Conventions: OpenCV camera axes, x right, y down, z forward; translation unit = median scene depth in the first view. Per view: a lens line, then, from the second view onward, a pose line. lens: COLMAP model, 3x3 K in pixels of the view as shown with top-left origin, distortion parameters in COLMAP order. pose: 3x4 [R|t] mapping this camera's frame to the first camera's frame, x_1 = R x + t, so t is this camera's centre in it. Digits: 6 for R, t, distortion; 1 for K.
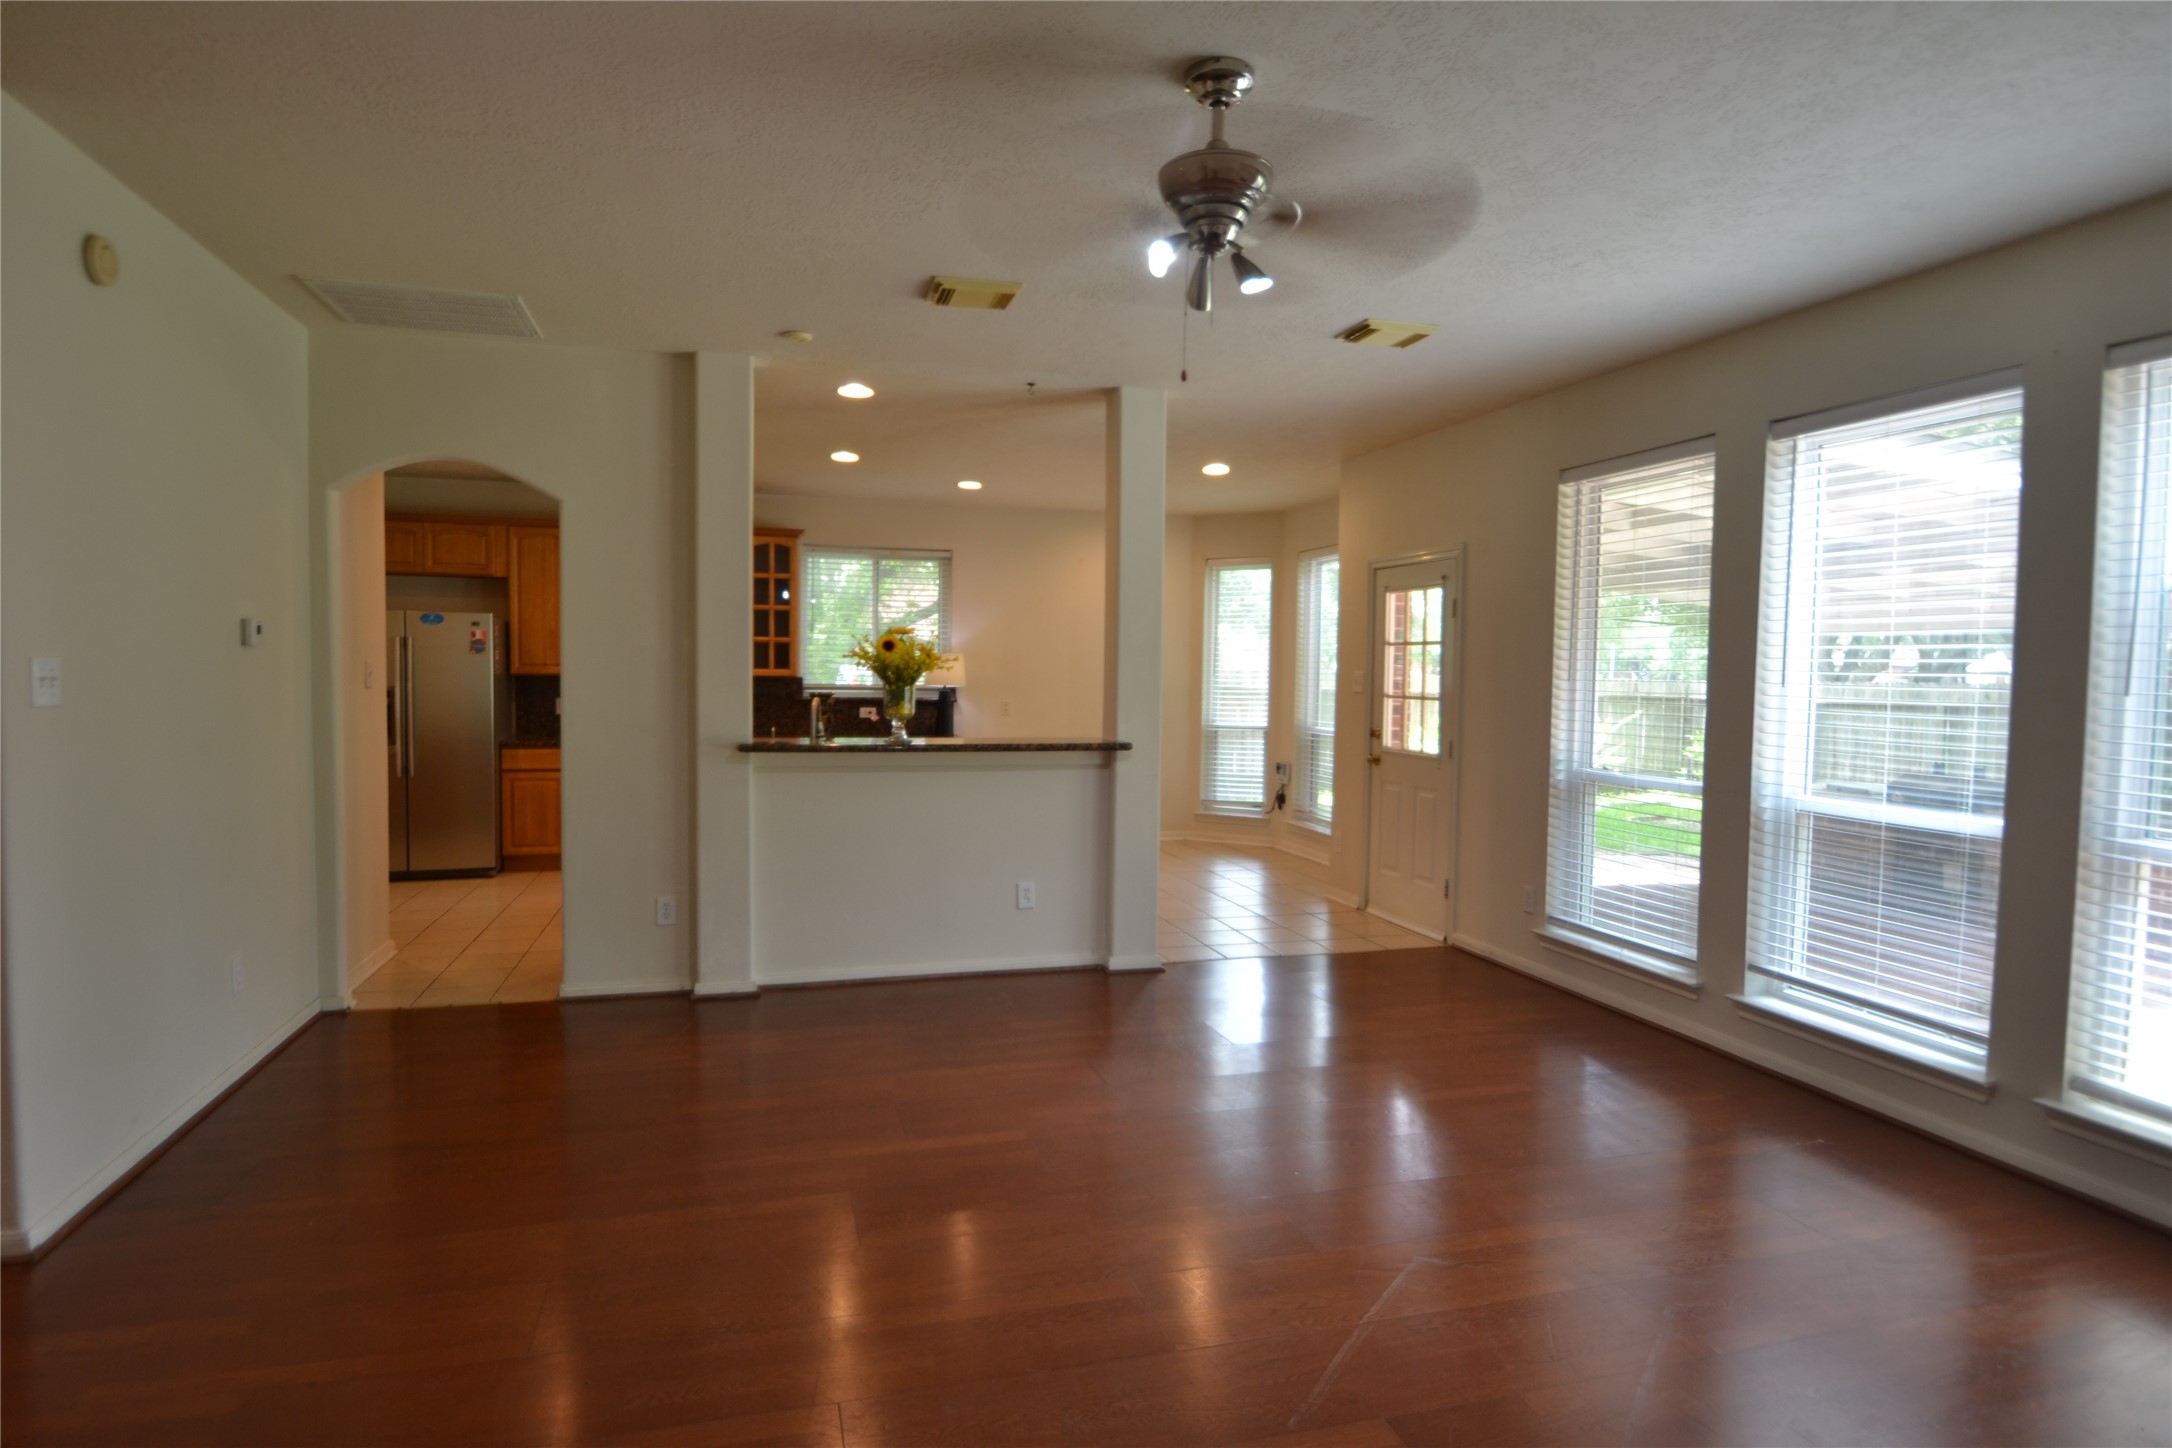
lens RADIAL K [[1165.4, 0, 1033.0], [0, 1165.4, 725.3], [0, 0, 1]] dist [-0.014439, 0.000180]
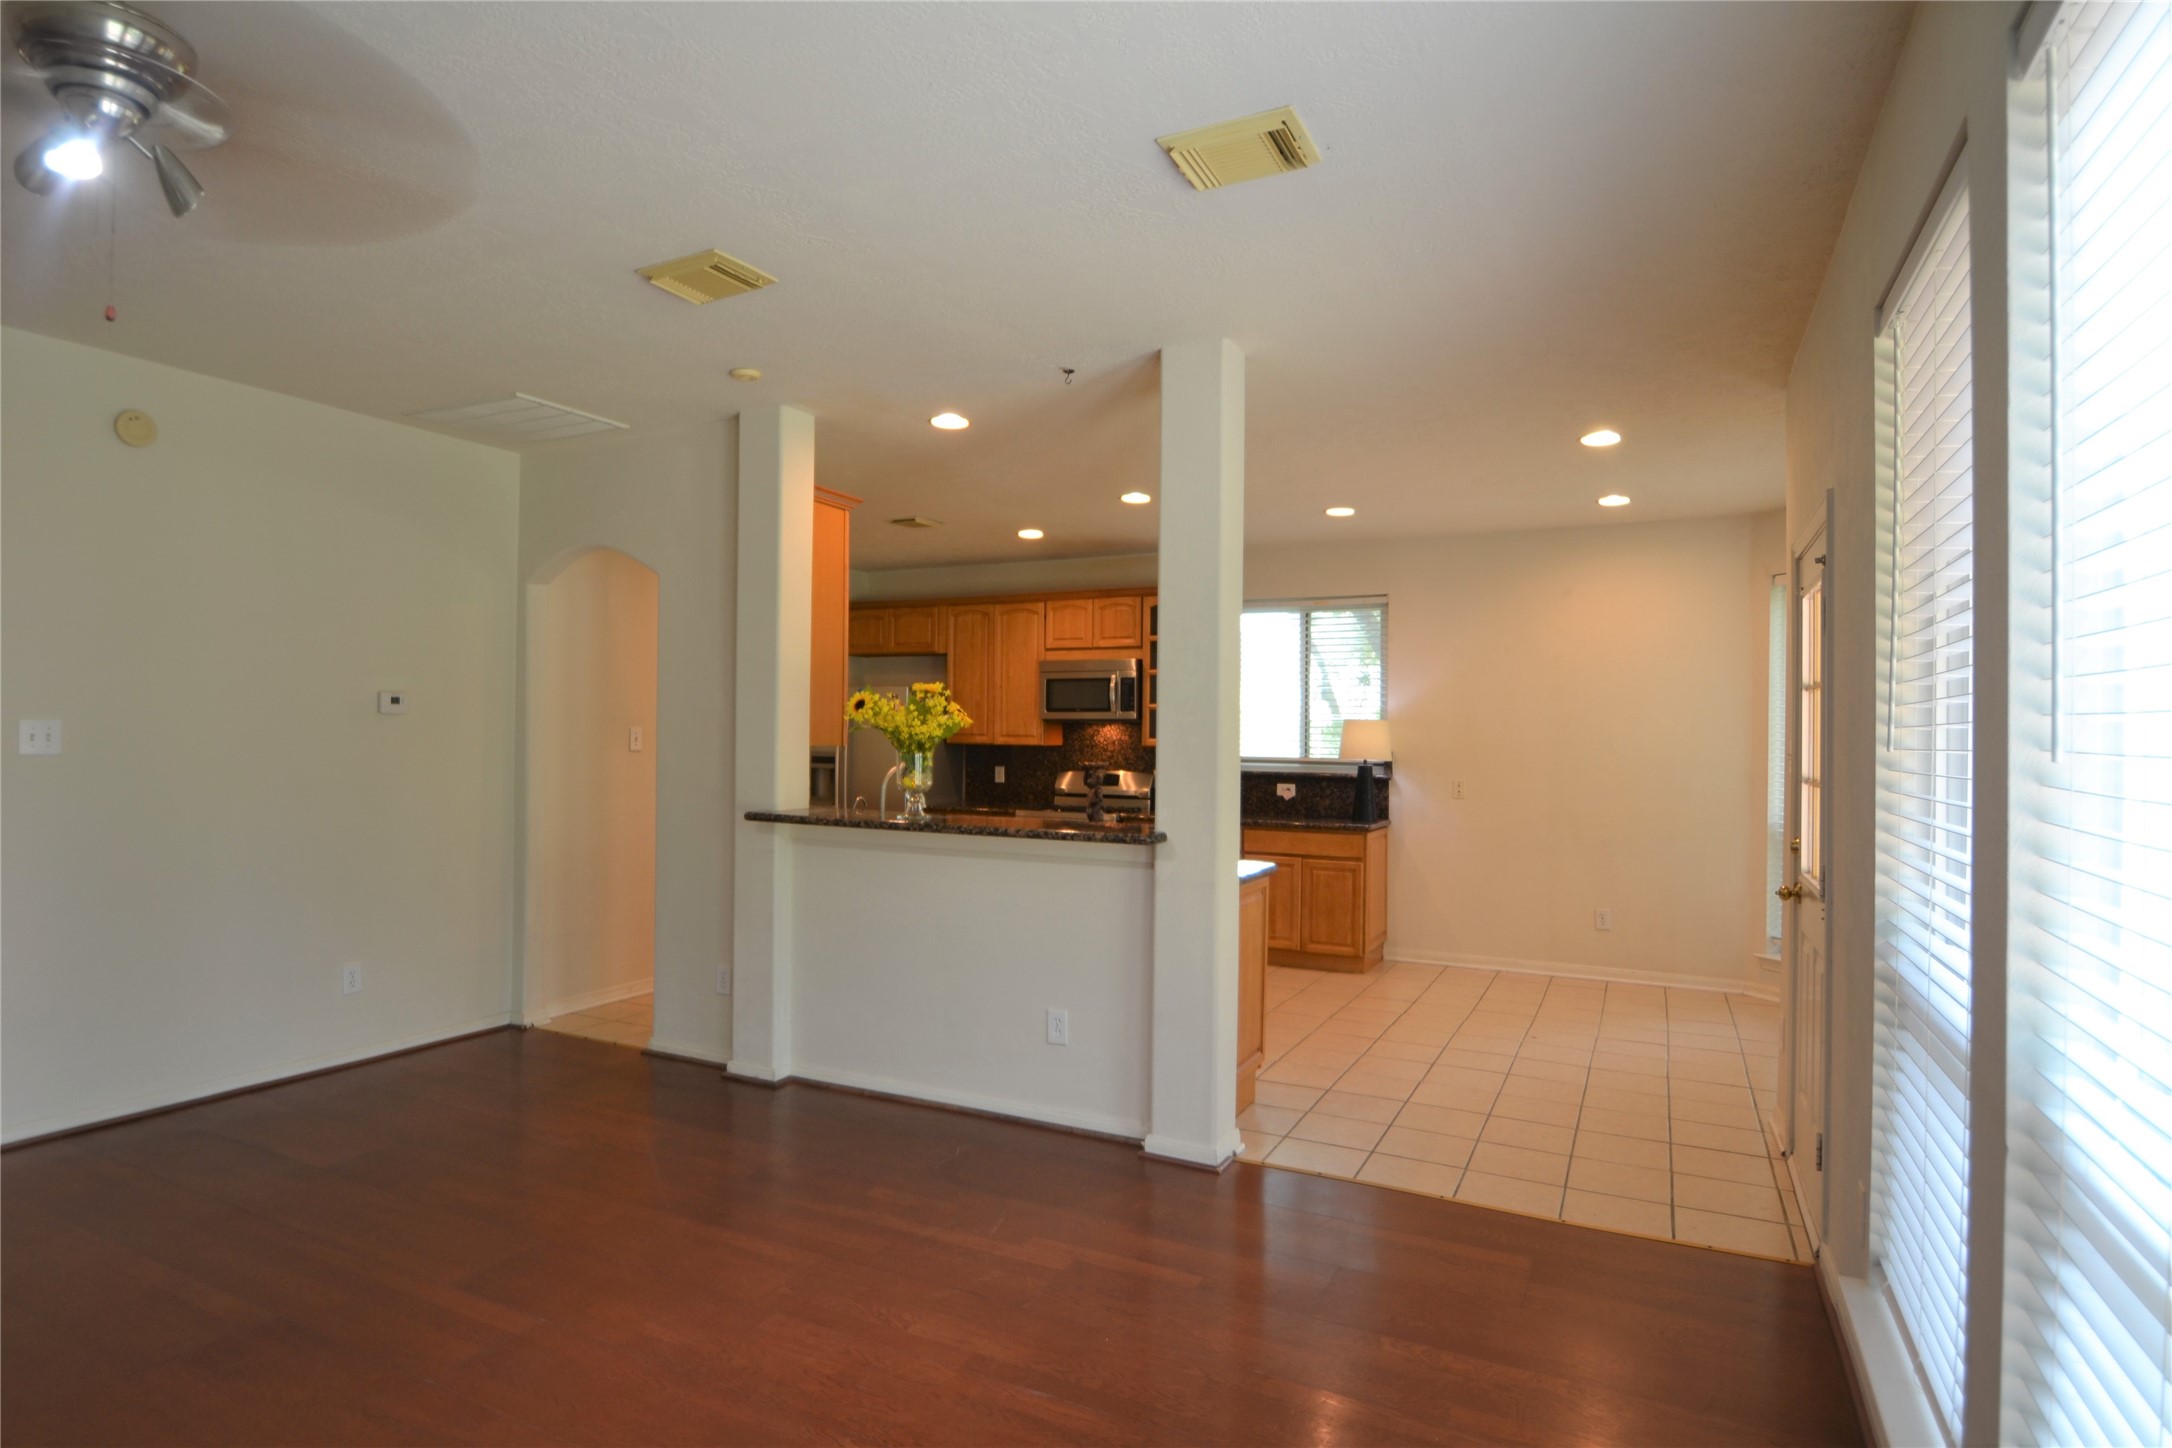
lens RADIAL K [[1151.2, 0, 1062.6], [0, 1151.2, 726.7], [0, 0, 1]] dist [0.000482, -0.020019]
pose [[0.741191, -0.008340, -0.671242, 0.350262], [-0.035927, 0.997997, -0.052070, -0.008422], [0.670332, 0.062710, 0.739407, 0.295279]]
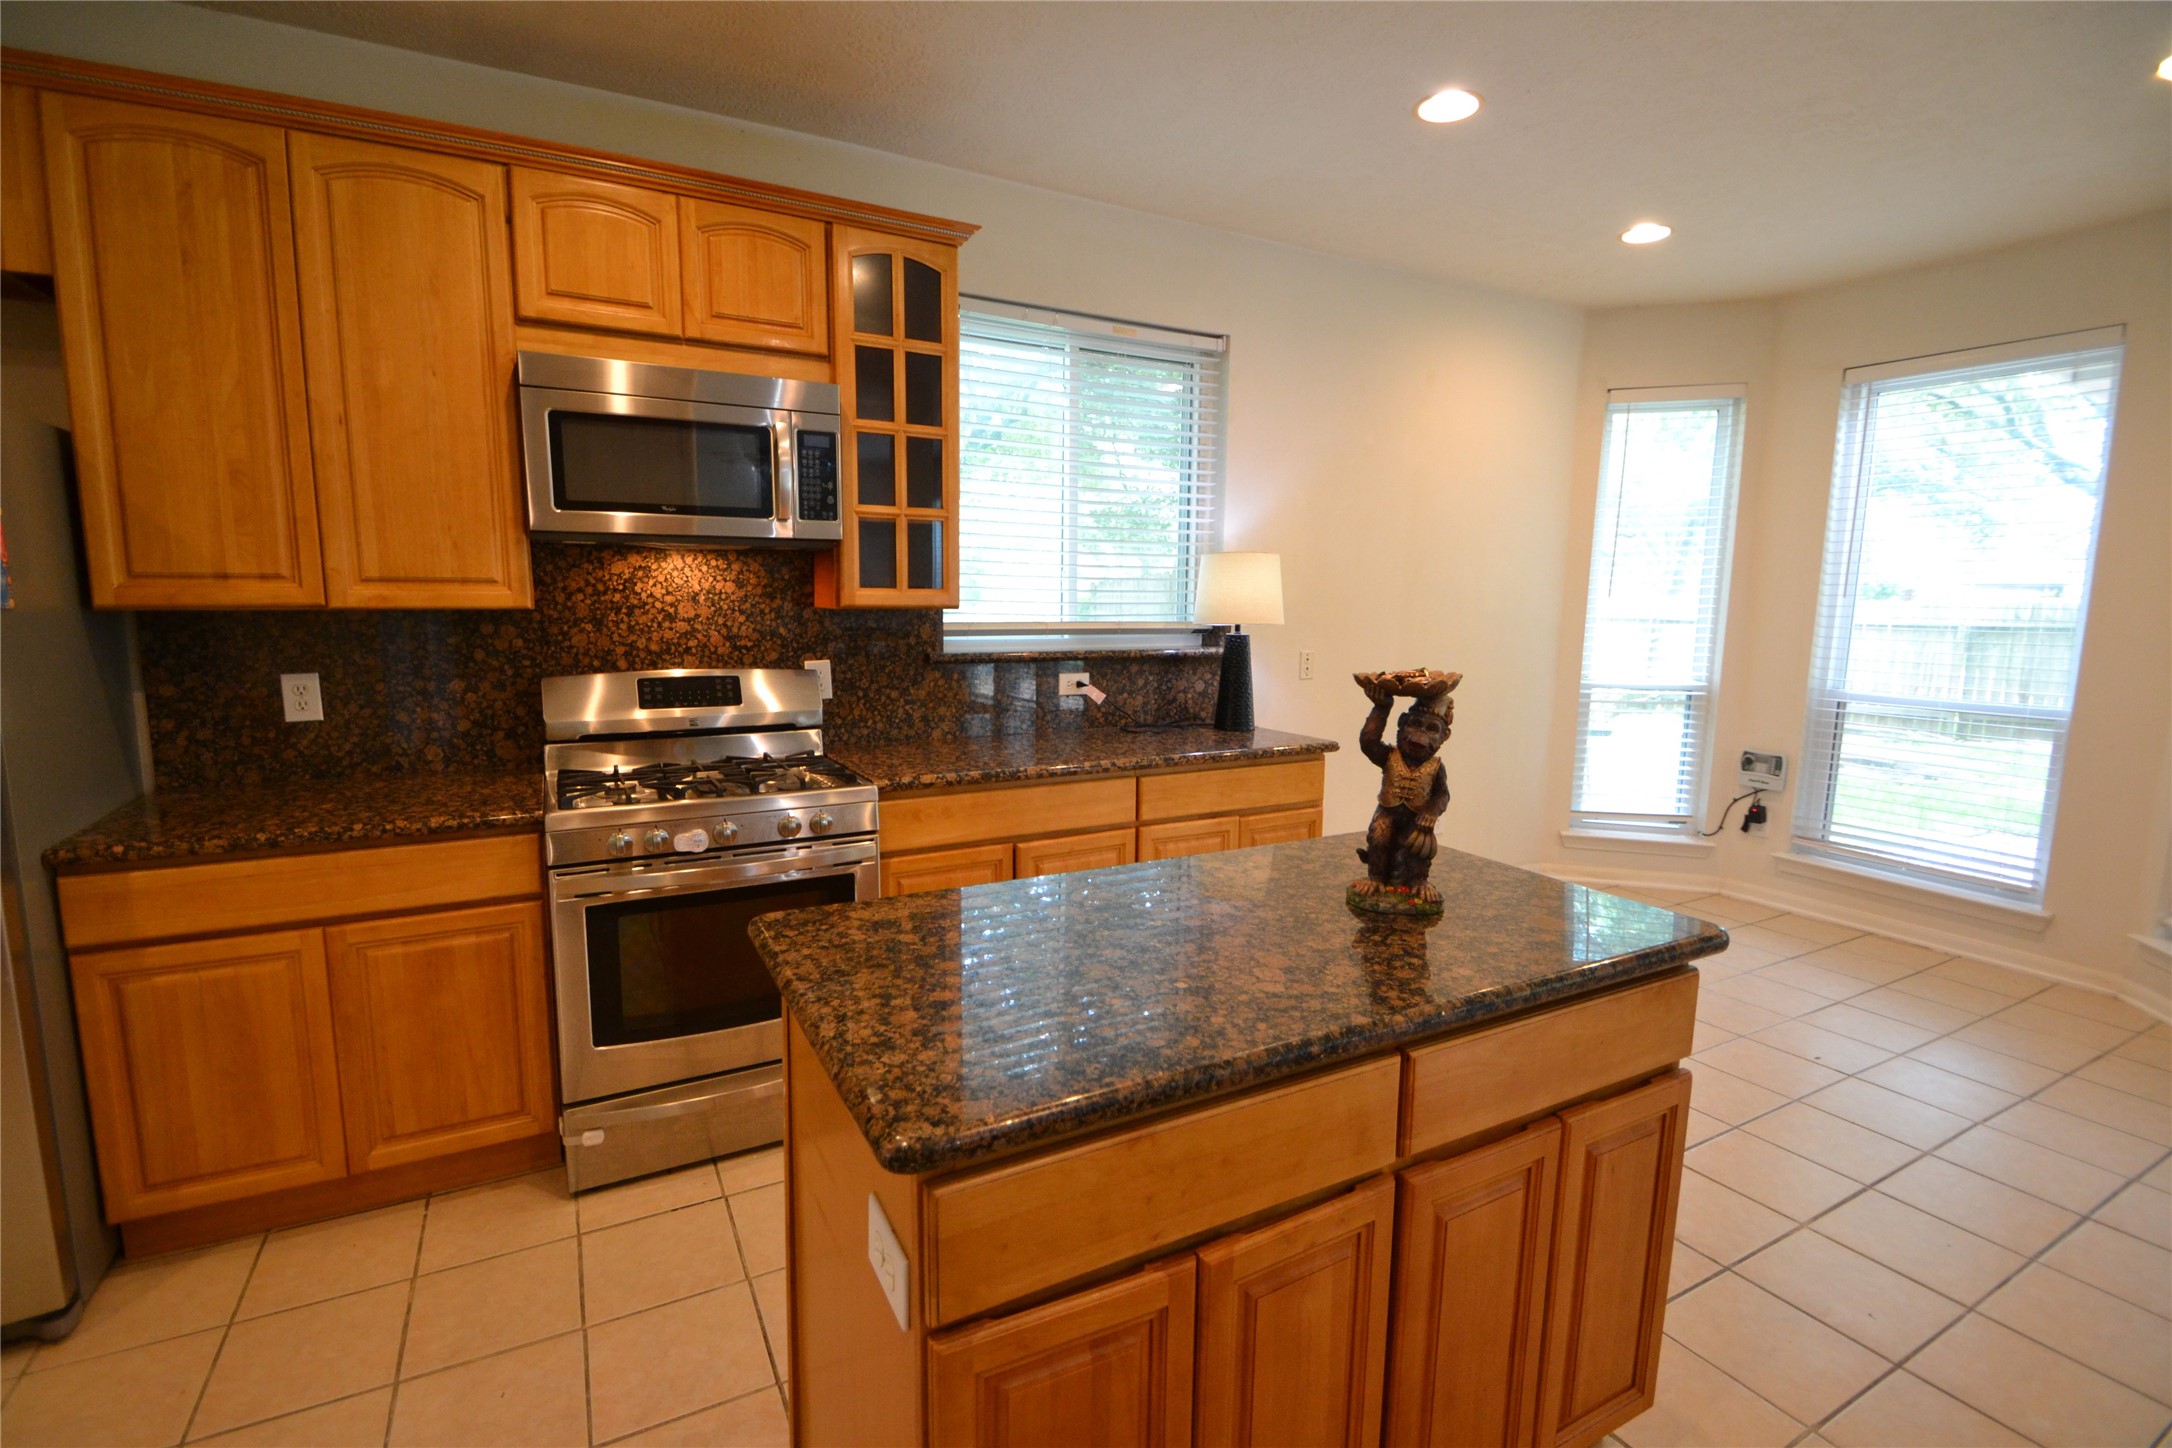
lens RADIAL K [[946.7, 0, 1032.6], [0, 946.7, 730.7], [0, 0, 1]] dist [-0.016903, -0.000138]
pose [[0.977202, -0.034276, 0.209527, -0.270003], [0.014146, 0.995201, 0.096827, -0.033119], [-0.211841, -0.091656, 0.972997, 0.728415]]
